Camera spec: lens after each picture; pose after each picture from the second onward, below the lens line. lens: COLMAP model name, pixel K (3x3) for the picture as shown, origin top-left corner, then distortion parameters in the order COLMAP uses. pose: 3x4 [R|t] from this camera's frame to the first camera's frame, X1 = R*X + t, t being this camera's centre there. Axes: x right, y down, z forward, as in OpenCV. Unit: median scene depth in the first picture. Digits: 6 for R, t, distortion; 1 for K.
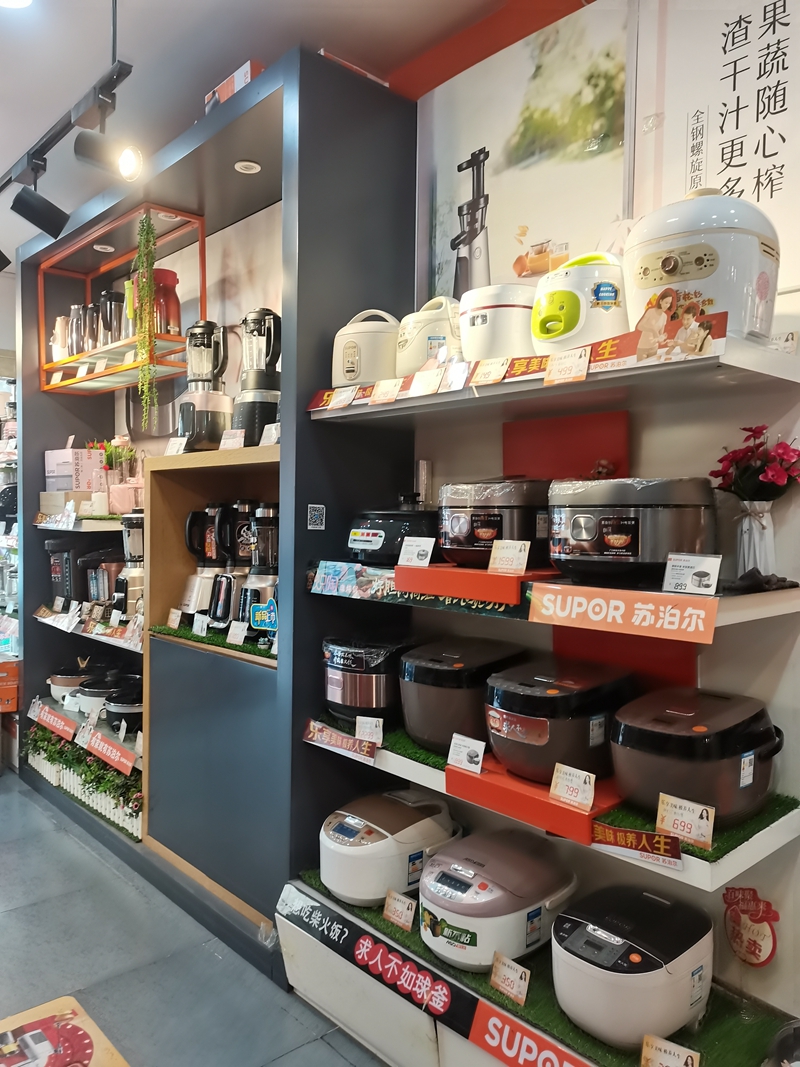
lens RADIAL K [[816.3, 0, 397.2], [0, 816.3, 529.5], [0, 0, 1]] dist [0.057818, -0.049200]
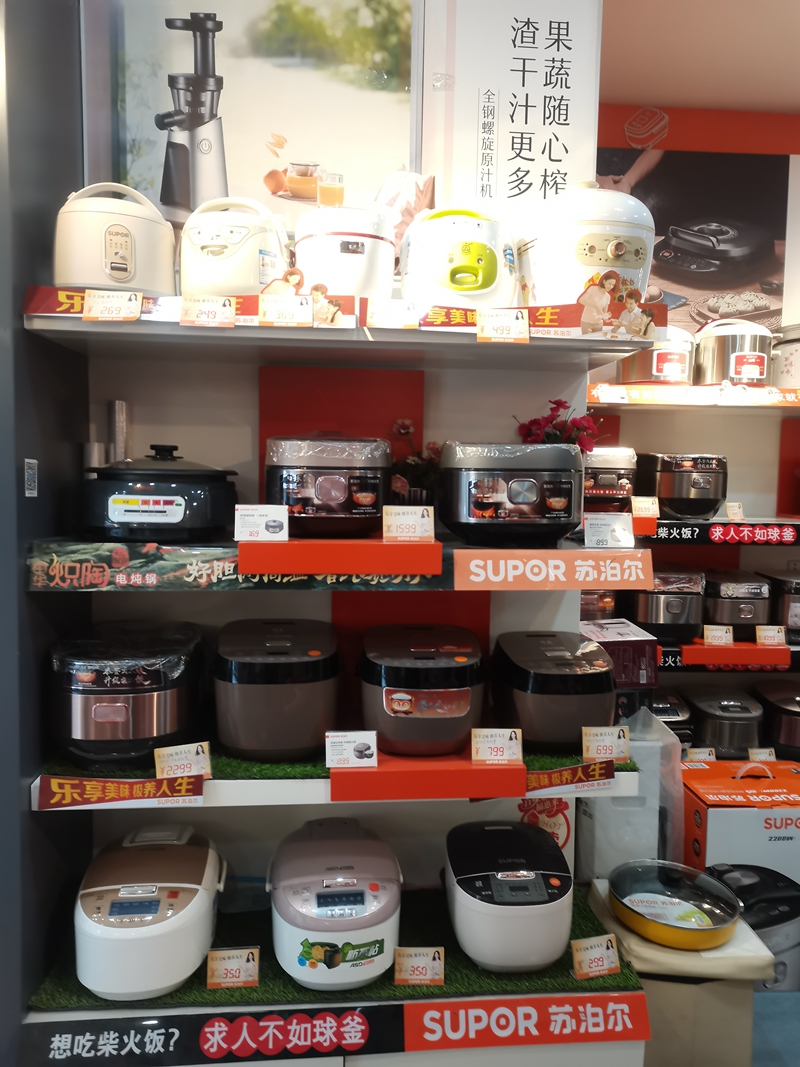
lens RADIAL K [[816.3, 0, 398.2], [0, 816.3, 527.6], [0, 0, 1]] dist [0.057818, -0.049200]
pose [[0.592383, -0.058073, 0.803561, -0.574243], [0.006780, 0.997723, 0.067107, -0.022212], [-0.805628, -0.034306, 0.591428, 0.446625]]
